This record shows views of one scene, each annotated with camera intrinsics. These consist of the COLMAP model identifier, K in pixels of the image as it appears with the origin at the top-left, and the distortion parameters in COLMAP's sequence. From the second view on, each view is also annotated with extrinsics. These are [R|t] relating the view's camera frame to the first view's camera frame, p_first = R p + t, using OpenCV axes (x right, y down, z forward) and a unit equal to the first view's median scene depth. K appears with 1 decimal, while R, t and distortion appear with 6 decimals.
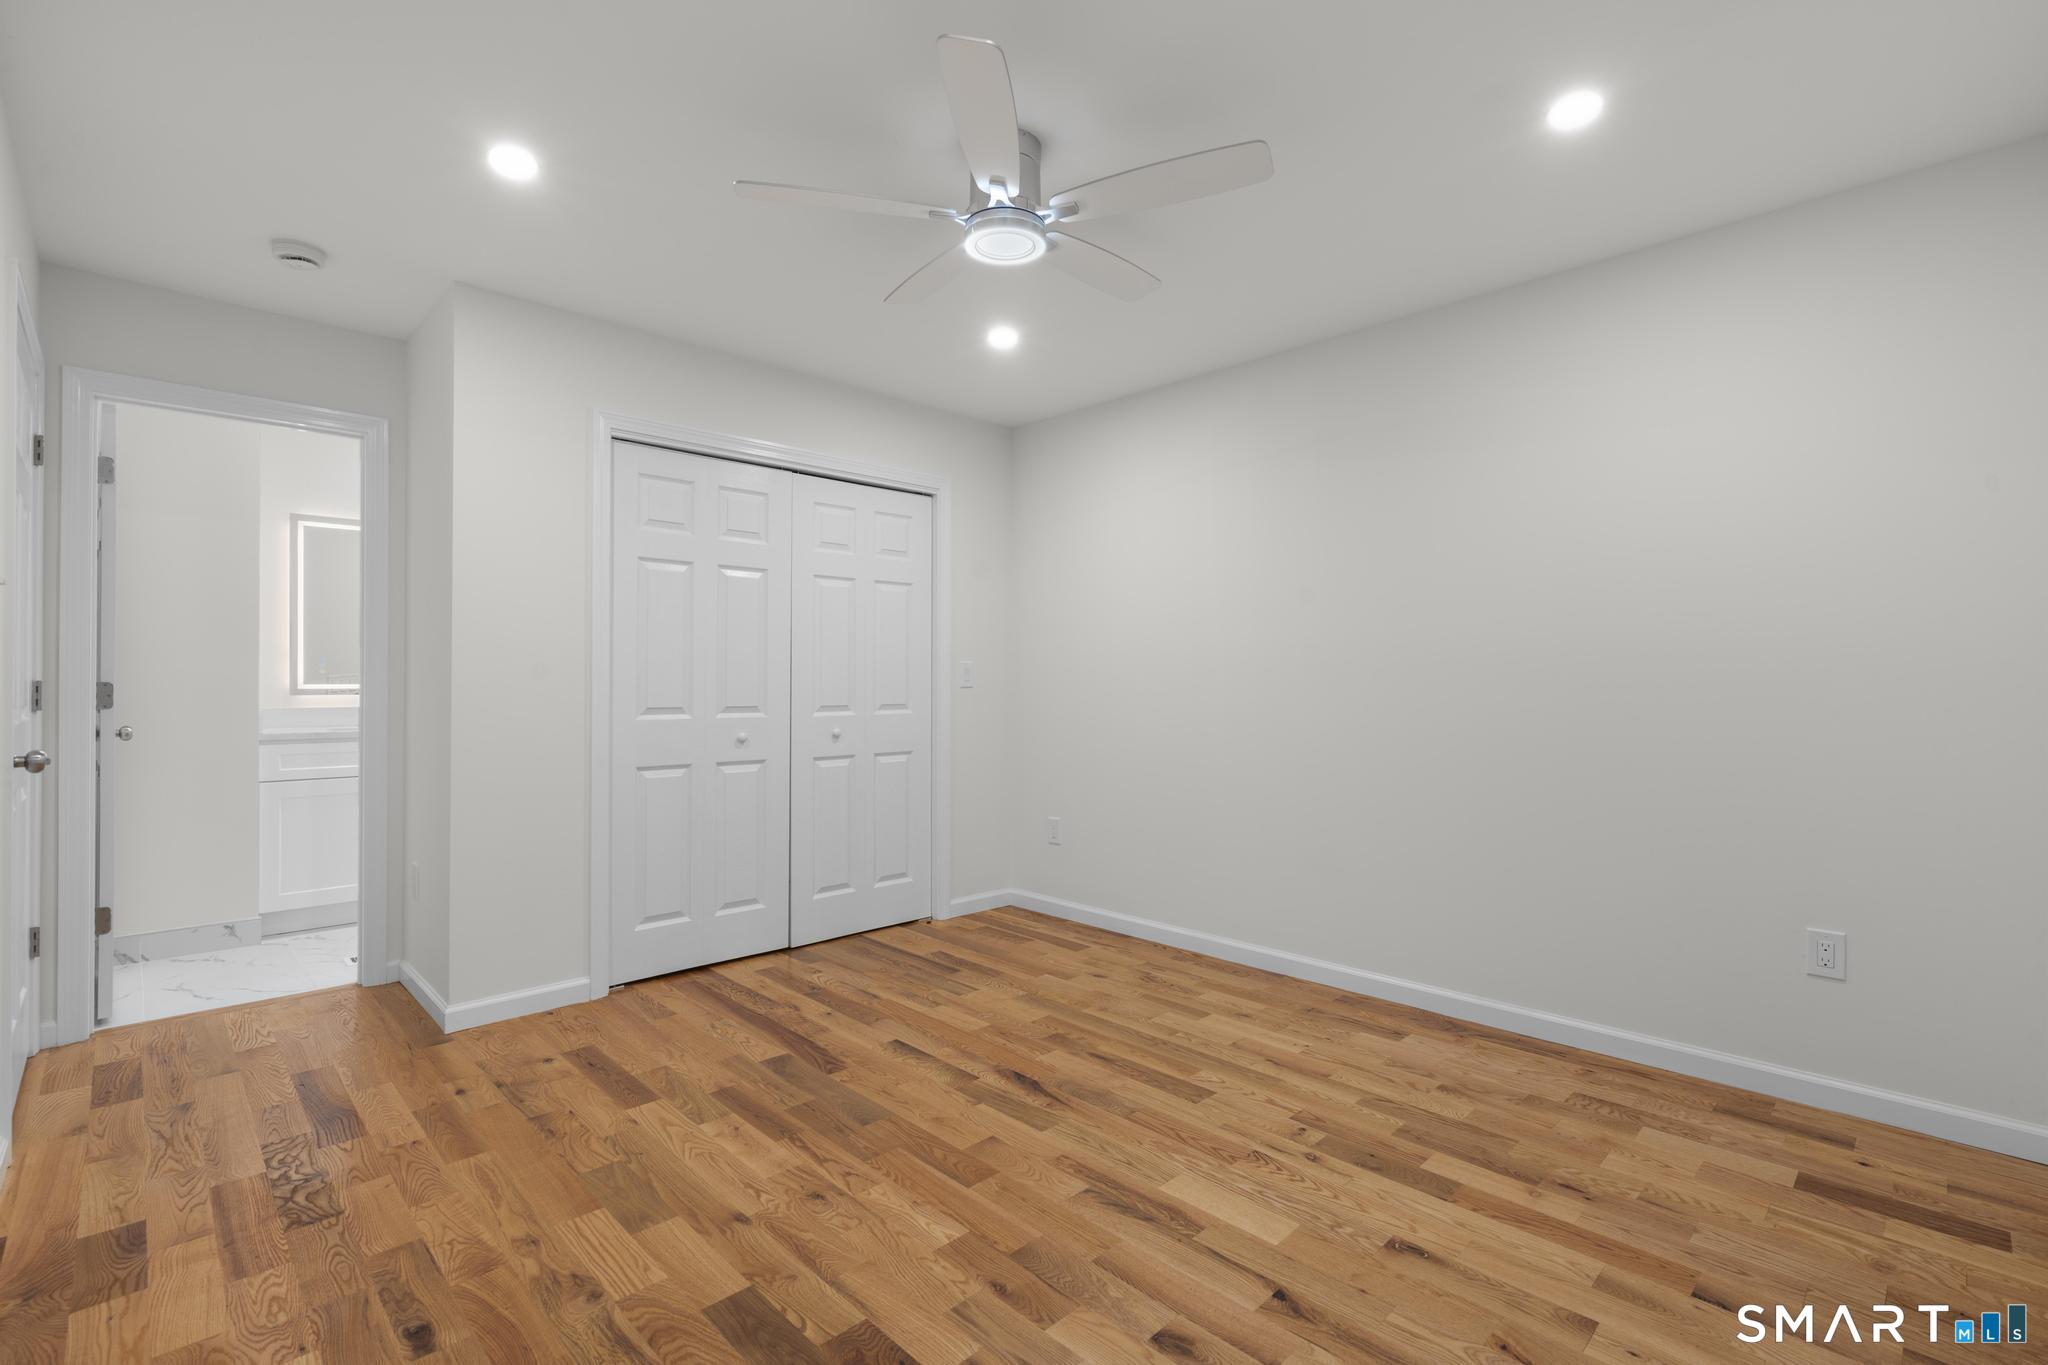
lens RADIAL K [[918.2, 0, 1008.2], [0, 918.2, 679.4], [0, 0, 1]] dist [-0.003696, 0.002052]
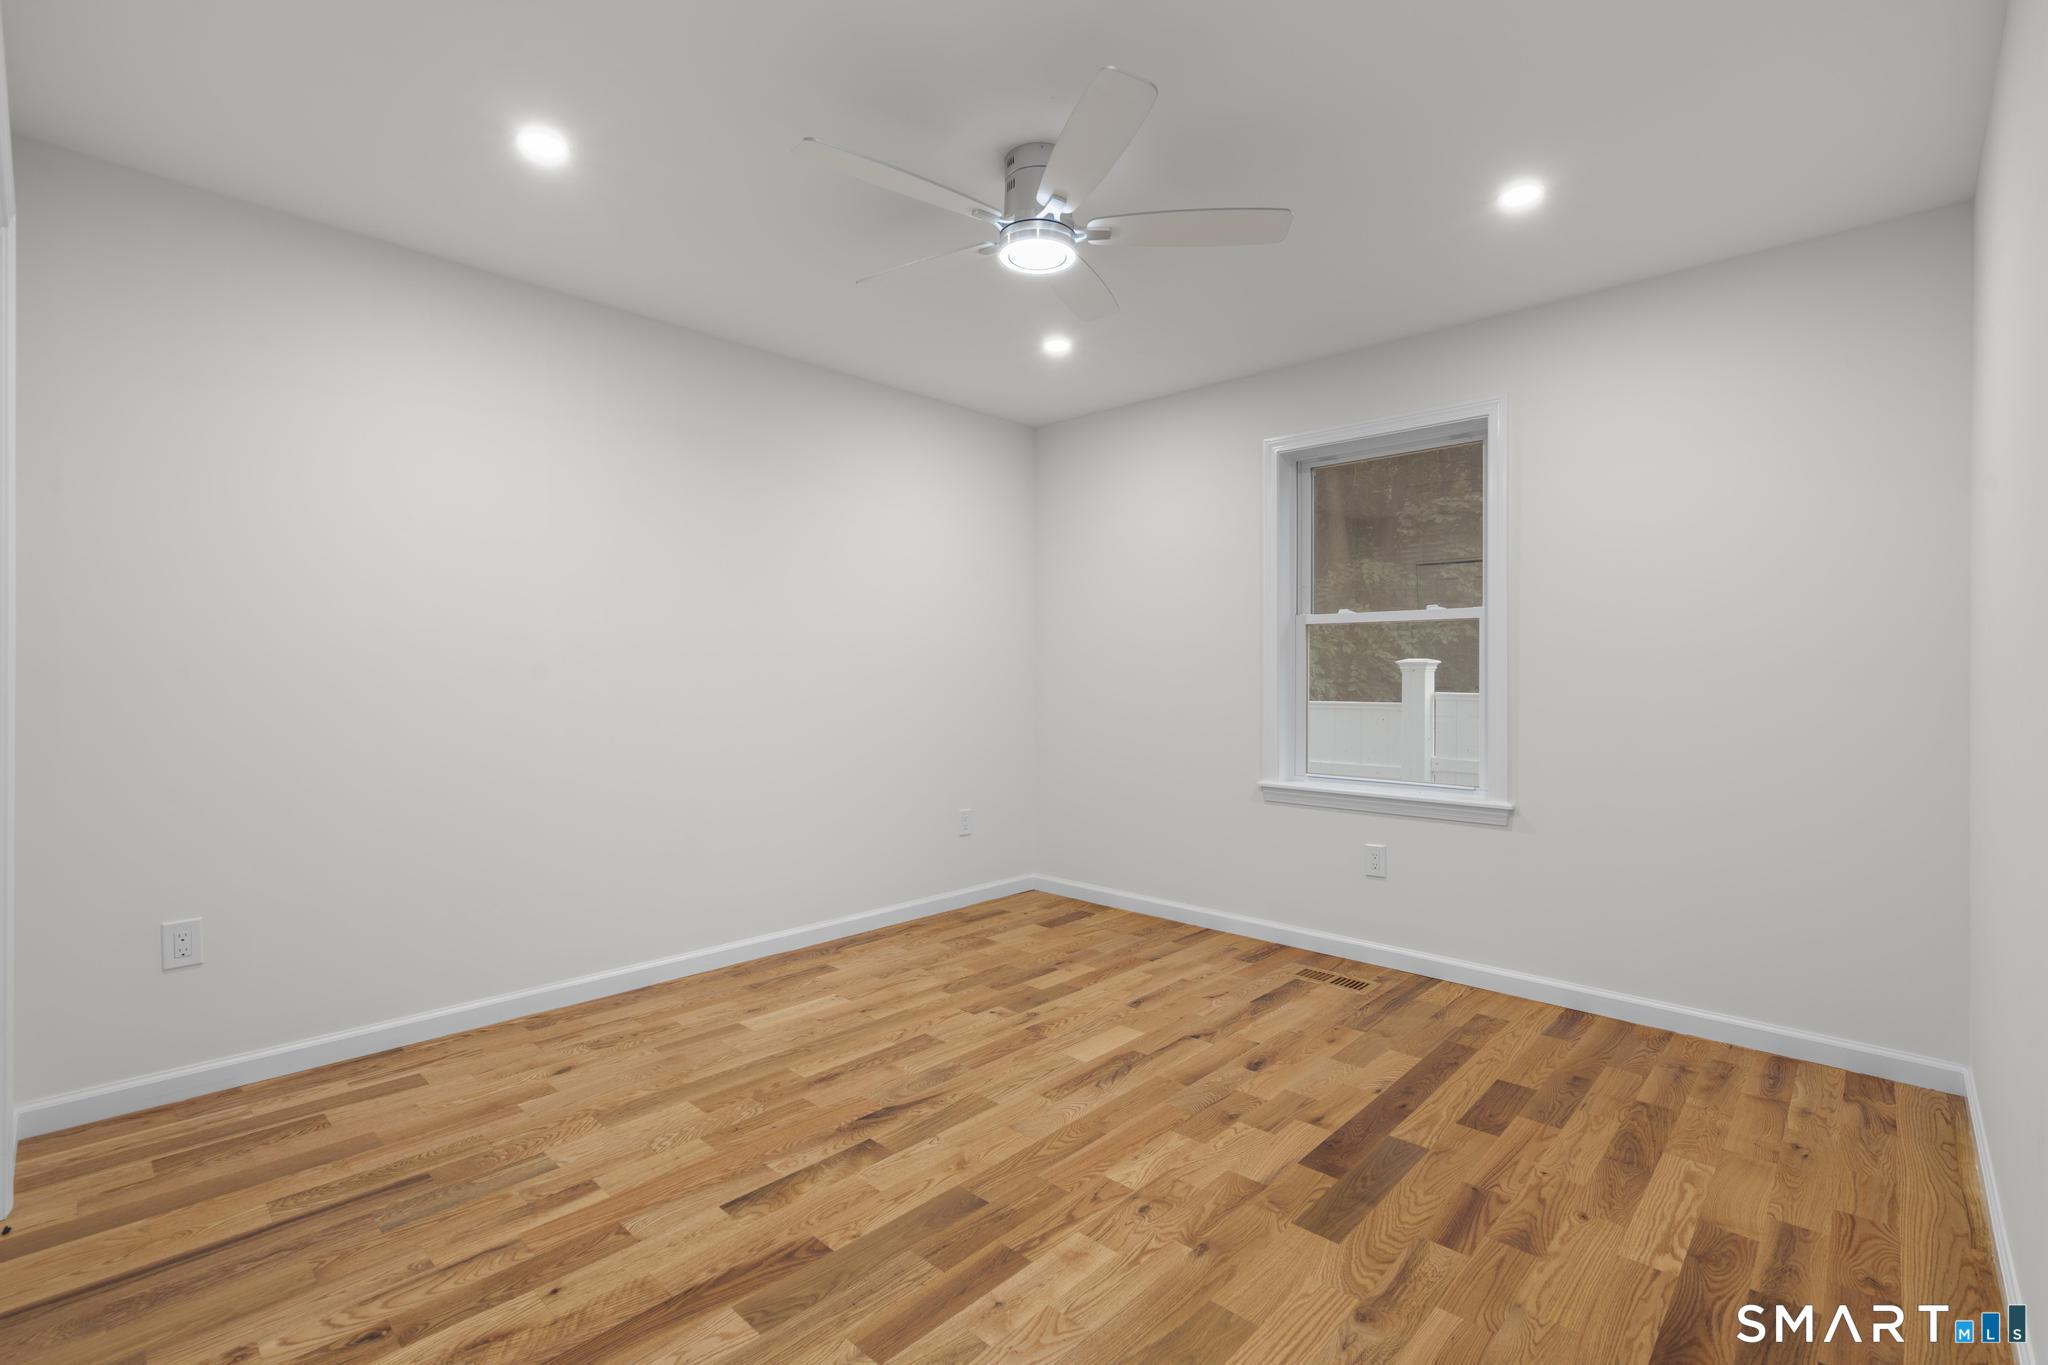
lens RADIAL K [[918.2, 0, 1021.2], [0, 918.2, 669.6], [0, 0, 1]] dist [-0.003696, 0.002052]
pose [[-0.048099, 0.005139, 0.998829, -0.894976], [-0.008662, 0.999947, -0.005562, -0.001459], [-0.998805, -0.008919, -0.048052, 0.901088]]
